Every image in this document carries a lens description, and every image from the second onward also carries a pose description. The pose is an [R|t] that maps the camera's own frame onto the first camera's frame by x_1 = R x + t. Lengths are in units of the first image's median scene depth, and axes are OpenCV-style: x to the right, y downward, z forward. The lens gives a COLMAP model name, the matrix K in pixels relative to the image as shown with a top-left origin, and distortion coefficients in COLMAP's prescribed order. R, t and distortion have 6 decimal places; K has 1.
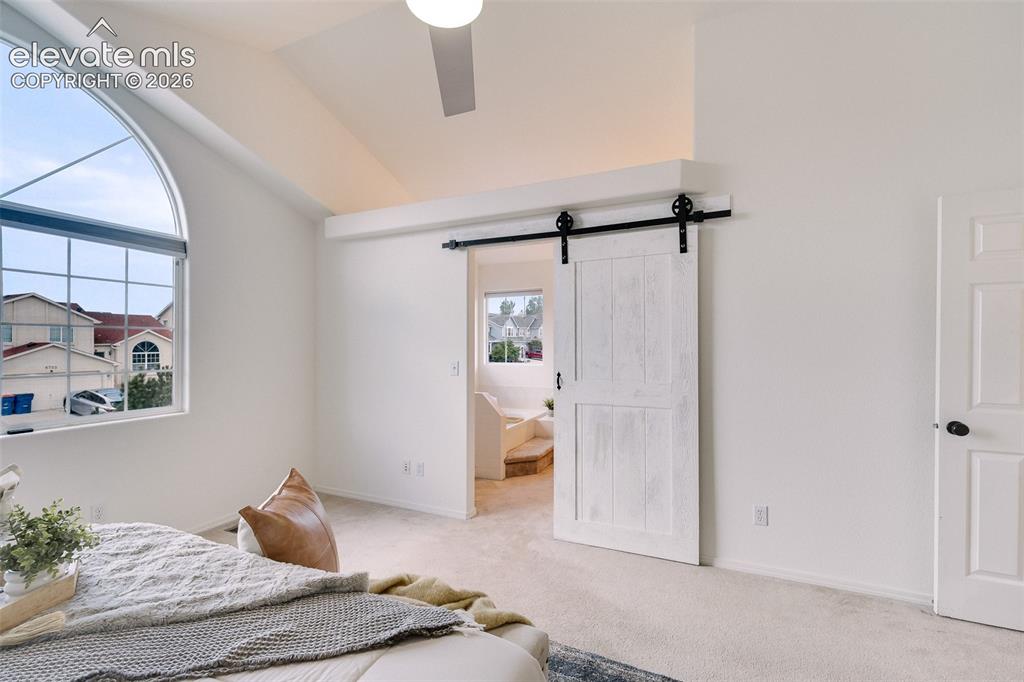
lens RADIAL K [[443.9, 0, 513.0], [0, 443.9, 337.8], [0, 0, 1]] dist [0.006223, -0.004043]
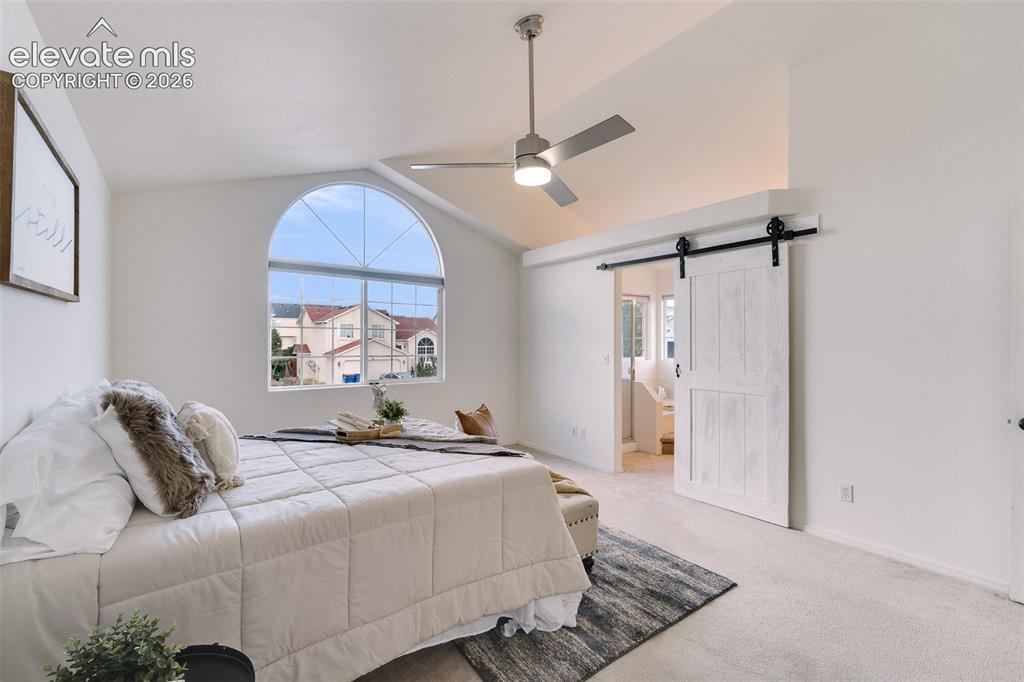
lens RADIAL K [[443.9, 0, 511.2], [0, 443.9, 336.2], [0, 0, 1]] dist [0.006223, -0.004043]
pose [[0.877539, 0.002640, -0.479498, 0.298041], [-0.001397, 0.999995, 0.002949, -0.004266], [0.479504, -0.001918, 0.877538, -0.353602]]
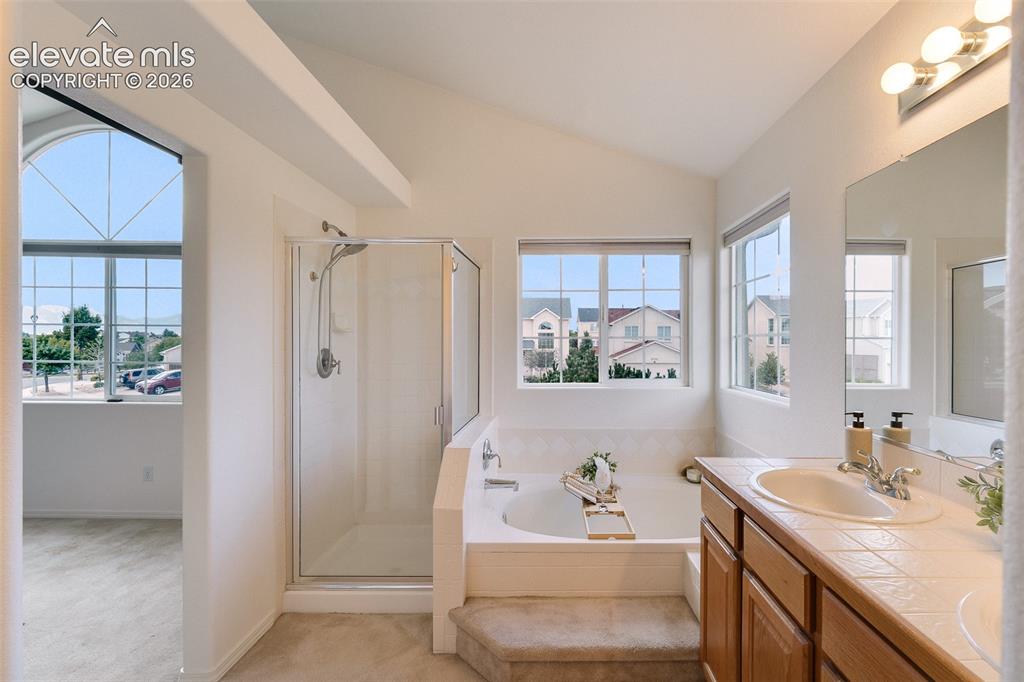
lens RADIAL K [[443.9, 0, 532.2], [0, 443.9, 340.2], [0, 0, 1]] dist [0.006223, -0.004043]
pose [[0.414730, 0.004956, -0.909931, 0.599366], [0.002352, 0.999976, 0.006518, 0.010357], [0.909942, -0.004843, 0.414708, 1.321658]]
